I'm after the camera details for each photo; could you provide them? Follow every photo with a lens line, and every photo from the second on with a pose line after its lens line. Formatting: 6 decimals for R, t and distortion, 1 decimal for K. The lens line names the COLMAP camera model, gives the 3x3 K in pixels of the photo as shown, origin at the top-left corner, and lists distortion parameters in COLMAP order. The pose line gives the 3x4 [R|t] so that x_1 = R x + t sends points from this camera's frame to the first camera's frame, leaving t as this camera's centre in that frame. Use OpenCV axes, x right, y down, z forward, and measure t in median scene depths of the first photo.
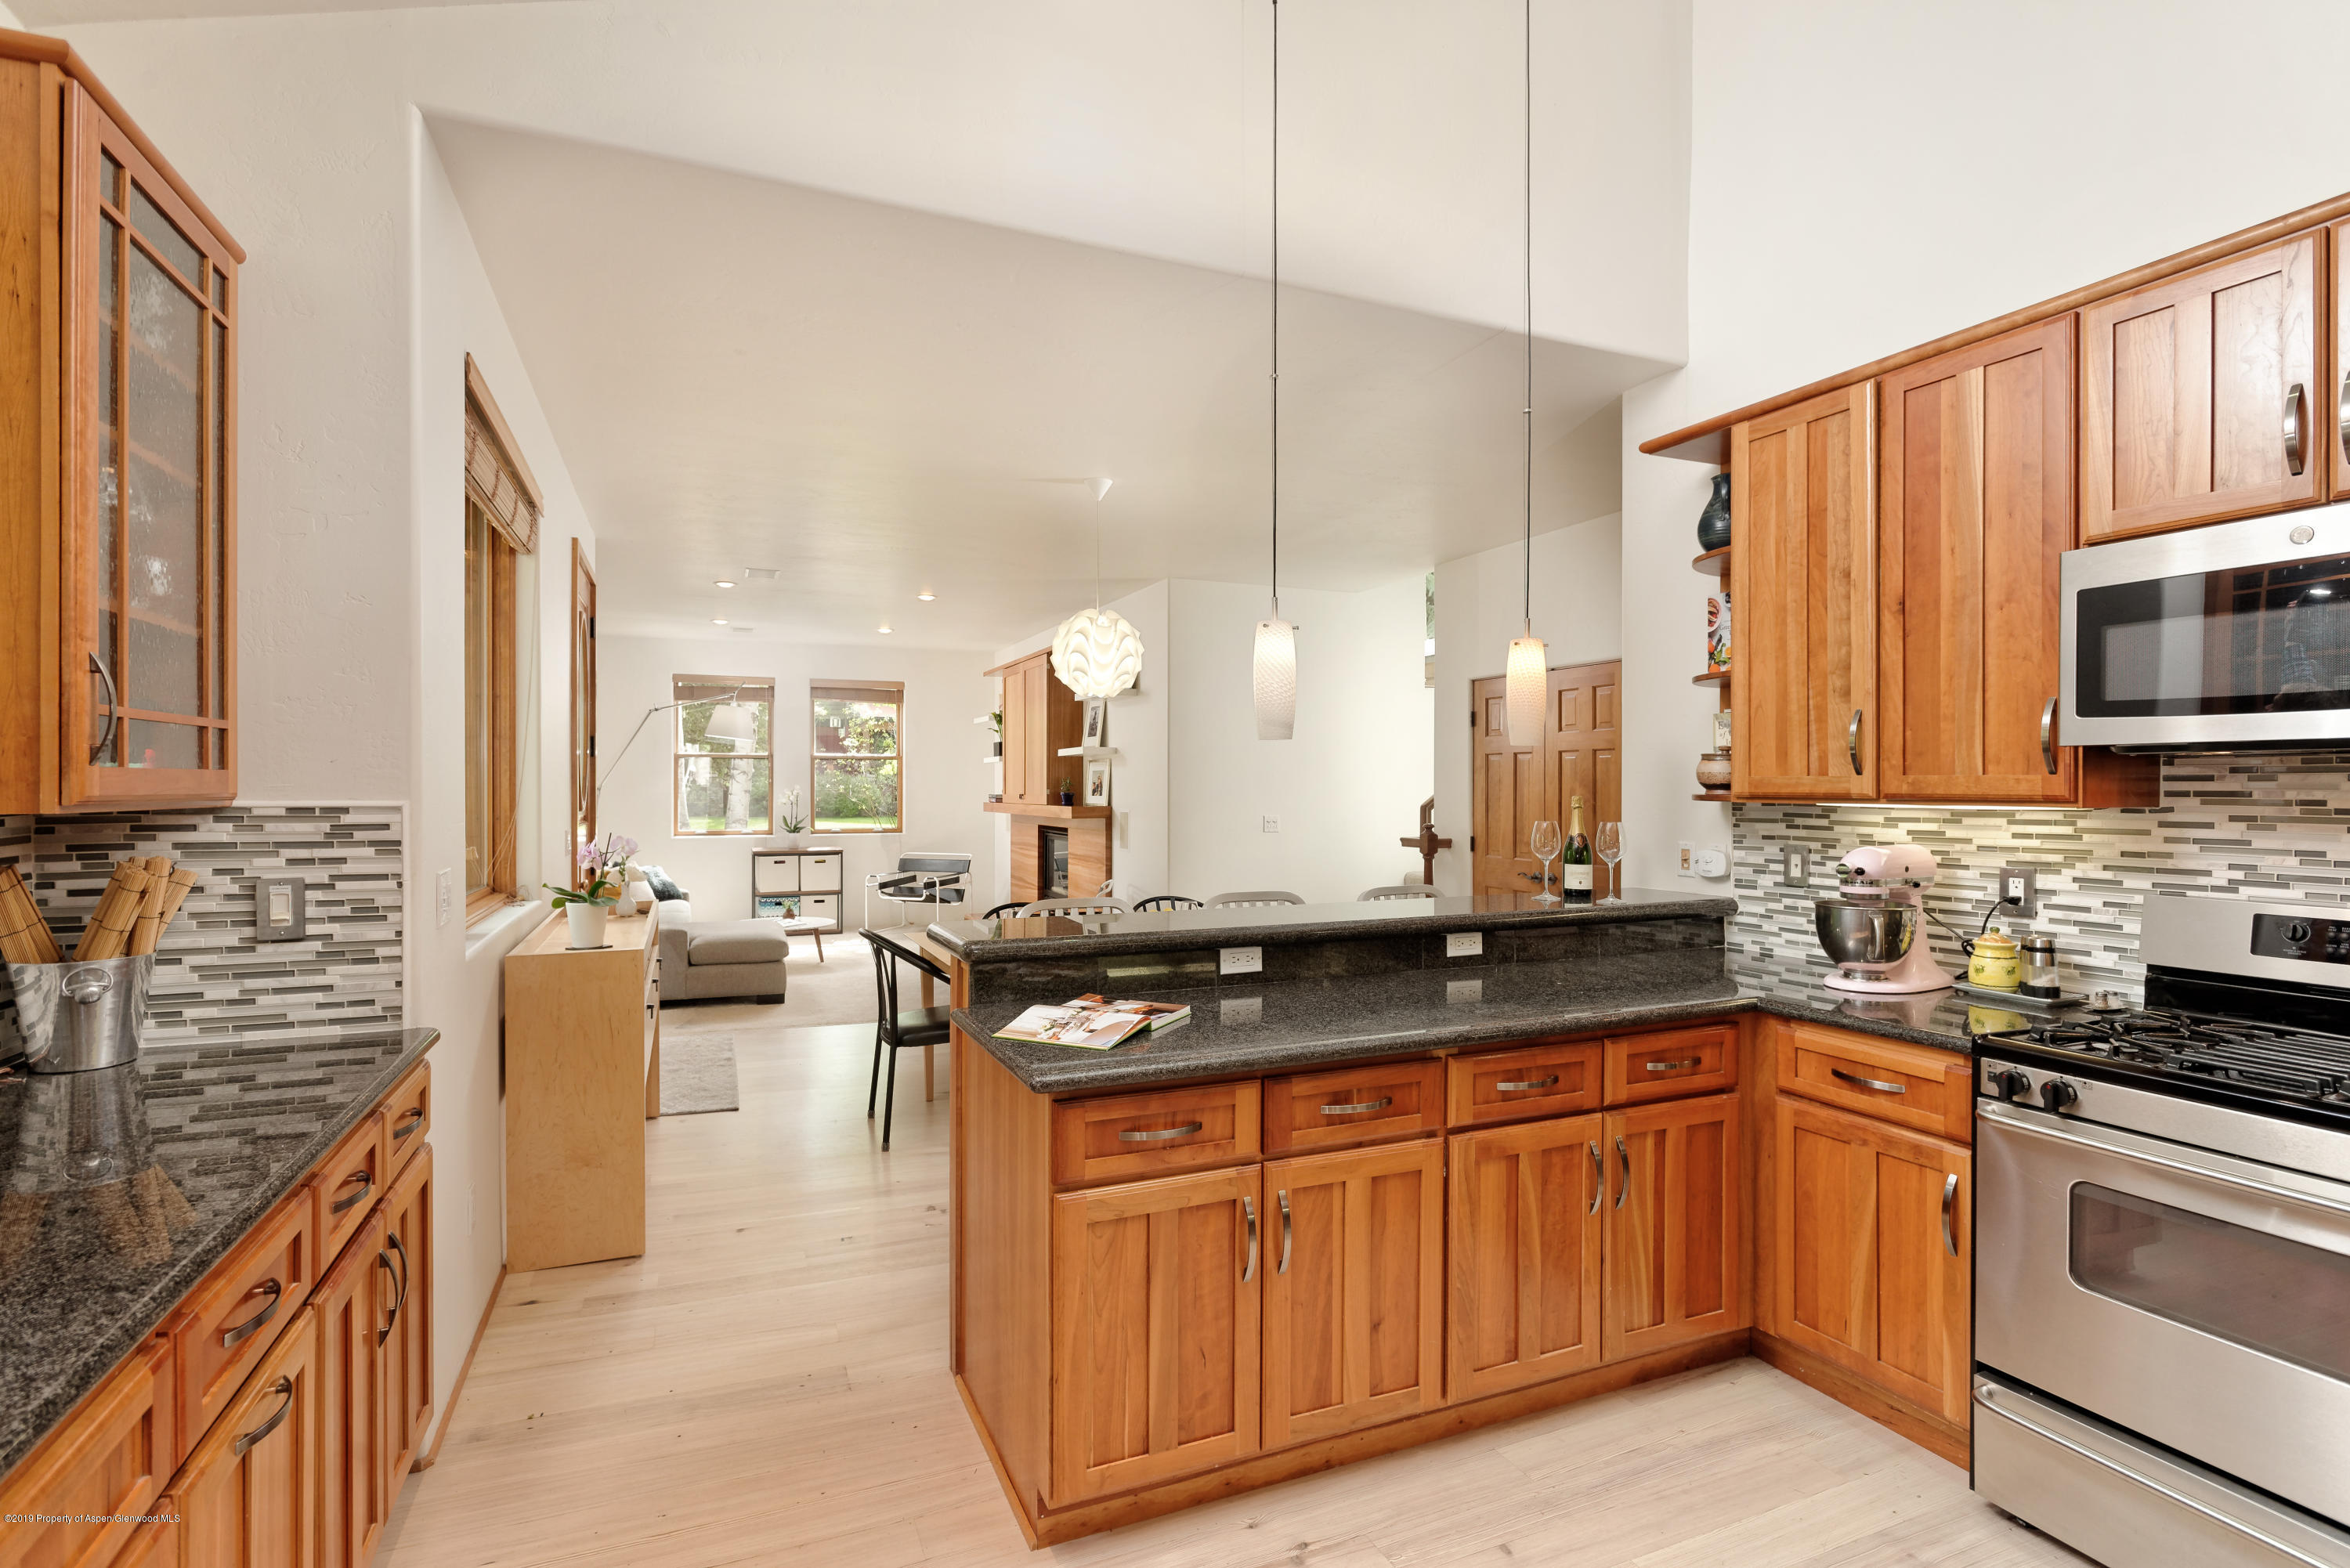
lens RADIAL K [[1125.6, 0, 1177.6], [0, 1125.6, 788.0], [0, 0, 1]] dist [0.013814, 0.000055]
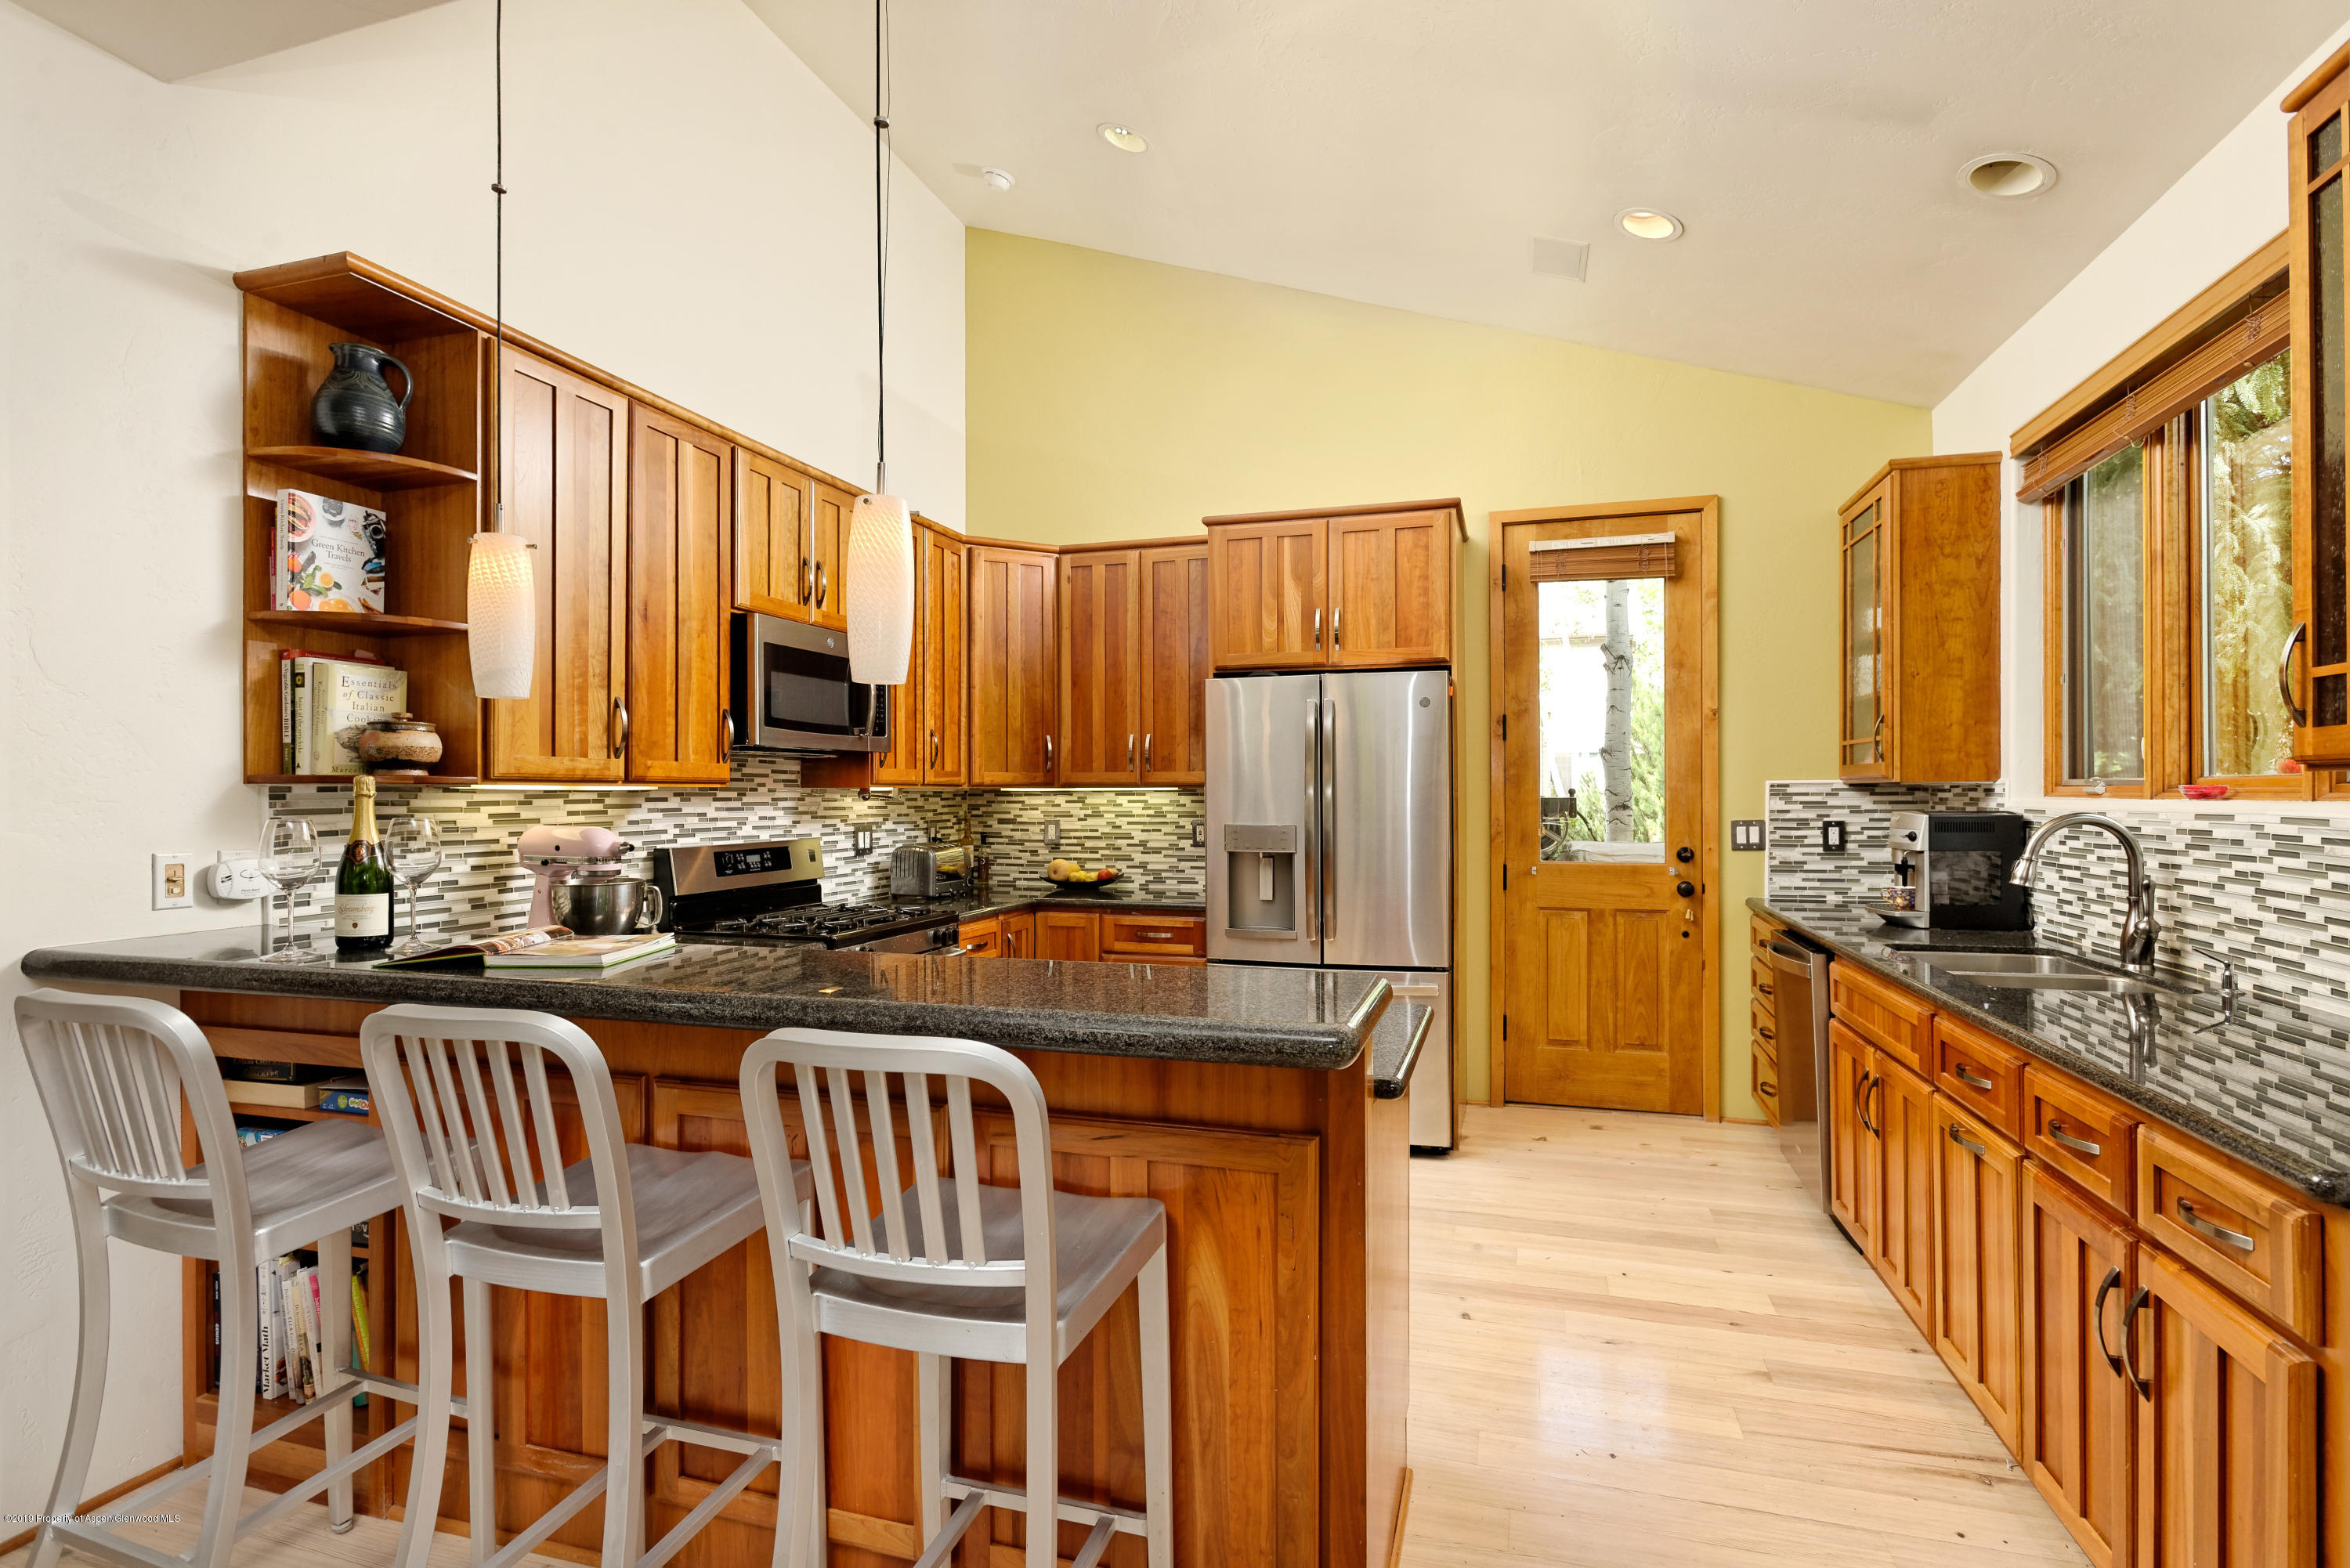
lens RADIAL K [[1125.6, 0, 1179.0], [0, 1125.6, 794.6], [0, 0, 1]] dist [0.013814, 0.000055]
pose [[-0.761755, -0.005666, 0.647840, -0.527778], [-0.004256, 0.999984, 0.003741, 0.014412], [-0.647851, 0.000092, -0.761767, 1.463956]]
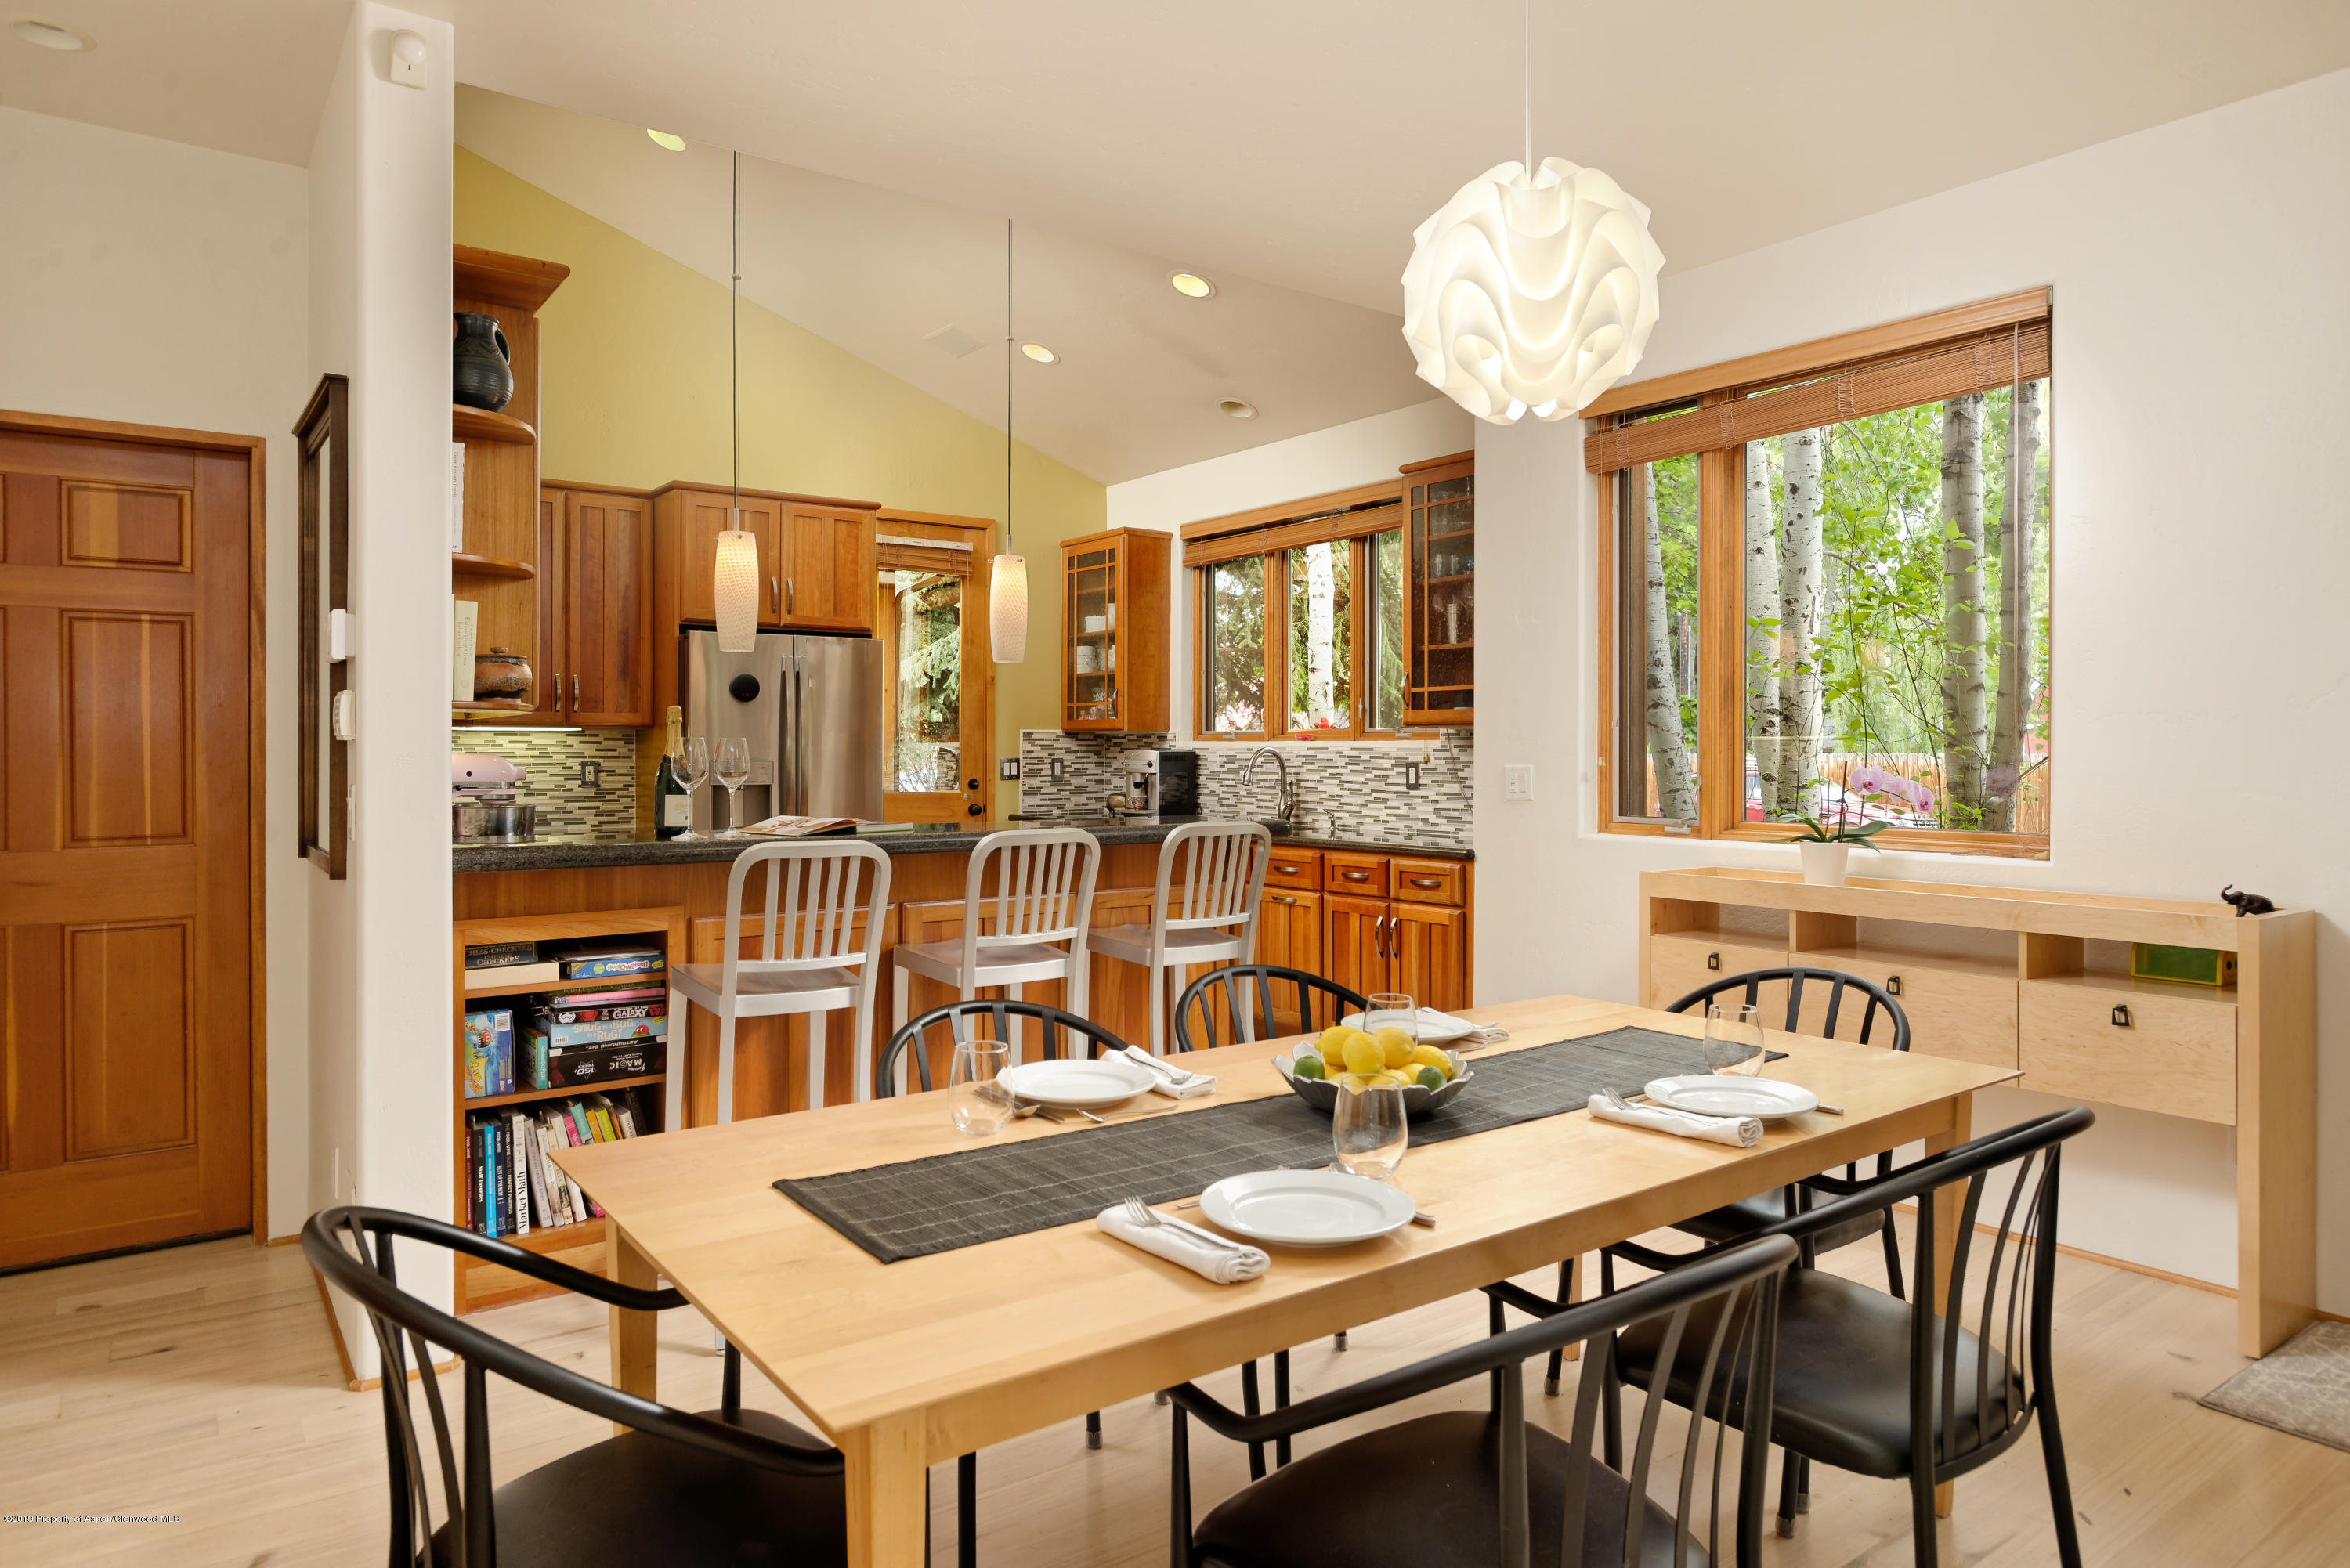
lens RADIAL K [[1440.0, 0, 1175.4], [0, 1440.0, 770.3], [0, 0, 1]] dist [-0.000685, -0.000113]
pose [[-0.975922, -0.006164, -0.218033, 0.416602], [-0.008662, 0.999907, 0.010502, 0.053757], [0.217948, 0.012137, -0.975885, 2.896497]]
